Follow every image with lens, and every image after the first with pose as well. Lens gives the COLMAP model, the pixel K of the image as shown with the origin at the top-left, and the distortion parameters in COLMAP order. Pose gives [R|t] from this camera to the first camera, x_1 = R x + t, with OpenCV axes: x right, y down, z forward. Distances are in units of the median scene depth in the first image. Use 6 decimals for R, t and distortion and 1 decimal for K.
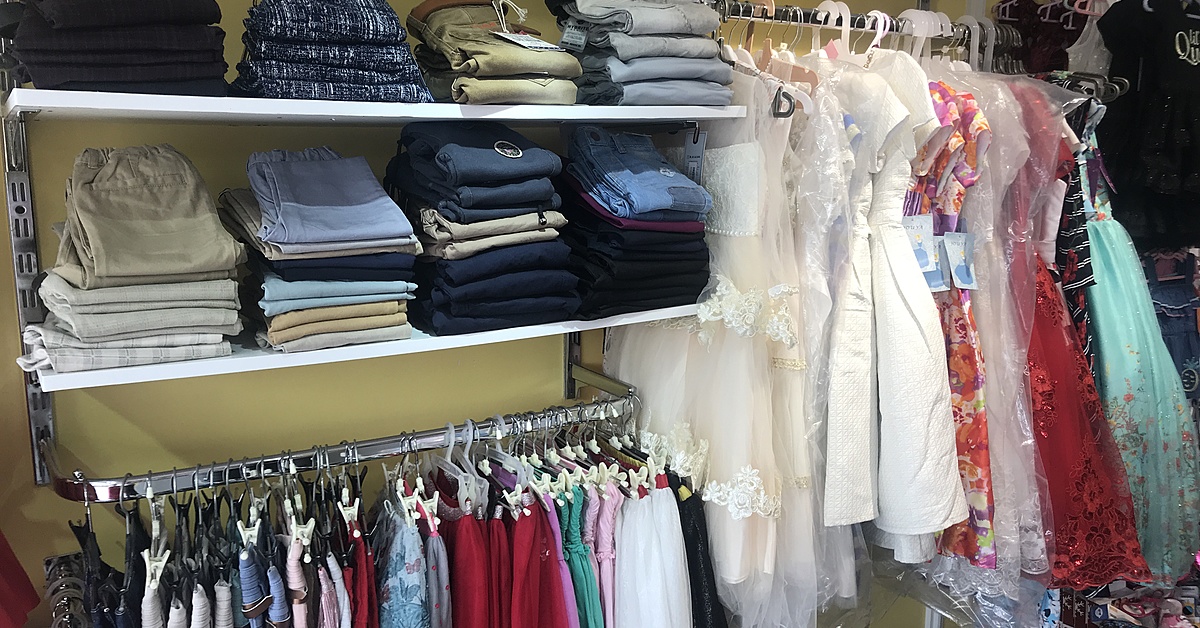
lens RADIAL K [[984.6, 0, 600.7], [0, 984.6, 307.2], [0, 0, 1]] dist [0.023282, -0.013052]
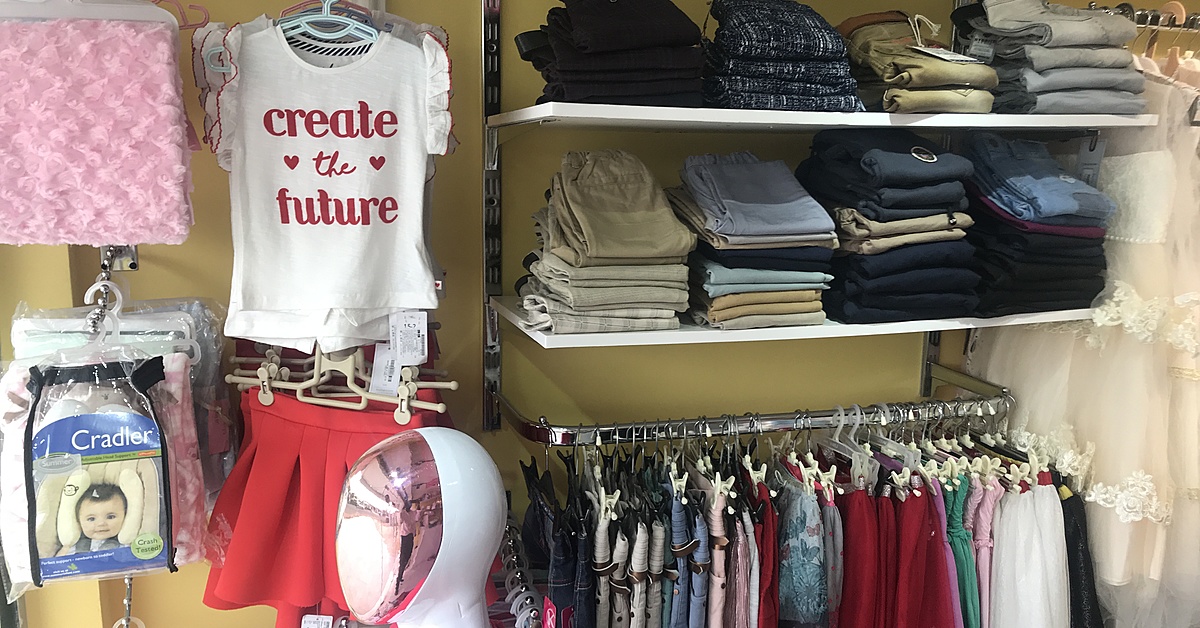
lens RADIAL K [[973.0, 0, 600.0], [0, 973.0, 314.0], [0, 0, 1]] dist [0.000153, -0.005855]
pose [[0.964008, 0.050751, -0.260985, -0.142999], [-0.051013, 0.998681, 0.005773, 0.024994], [0.260934, 0.007749, 0.965326, -0.115730]]
